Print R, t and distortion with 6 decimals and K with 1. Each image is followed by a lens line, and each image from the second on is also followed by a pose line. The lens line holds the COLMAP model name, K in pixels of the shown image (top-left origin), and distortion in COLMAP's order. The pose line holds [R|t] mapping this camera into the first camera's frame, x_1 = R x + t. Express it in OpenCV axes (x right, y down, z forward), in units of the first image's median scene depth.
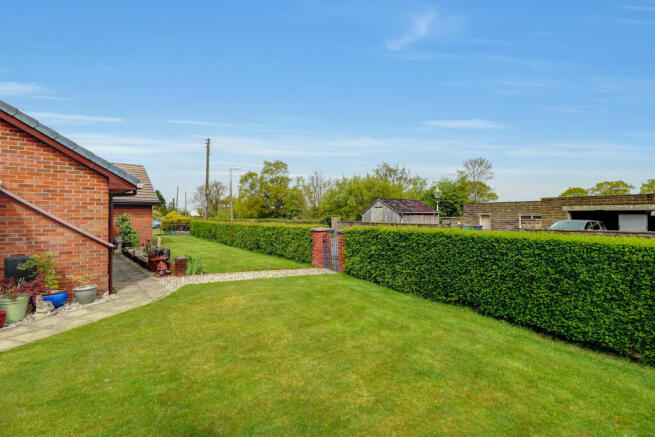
lens RADIAL K [[308.0, 0, 338.2], [0, 308.0, 215.7], [0, 0, 1]] dist [0.000325, -0.000330]
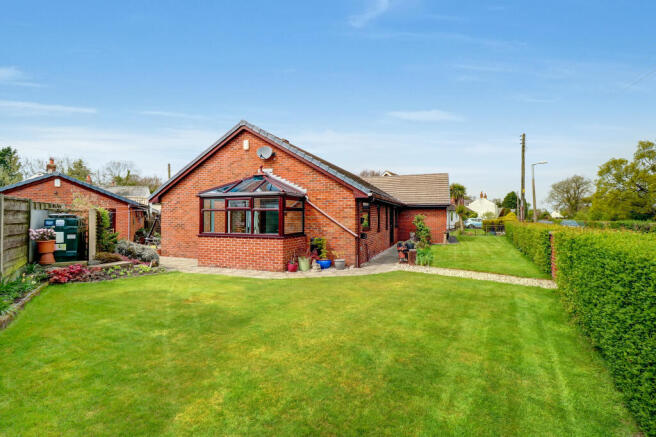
lens RADIAL K [[308.3, 0, 330.0], [0, 308.3, 214.4], [0, 0, 1]] dist [-0.001191, -0.000339]
pose [[0.505903, -0.007644, -0.862556, 0.486022], [0.000452, 0.999963, -0.008596, 0.006710], [0.862590, 0.003959, 0.505888, 0.126317]]
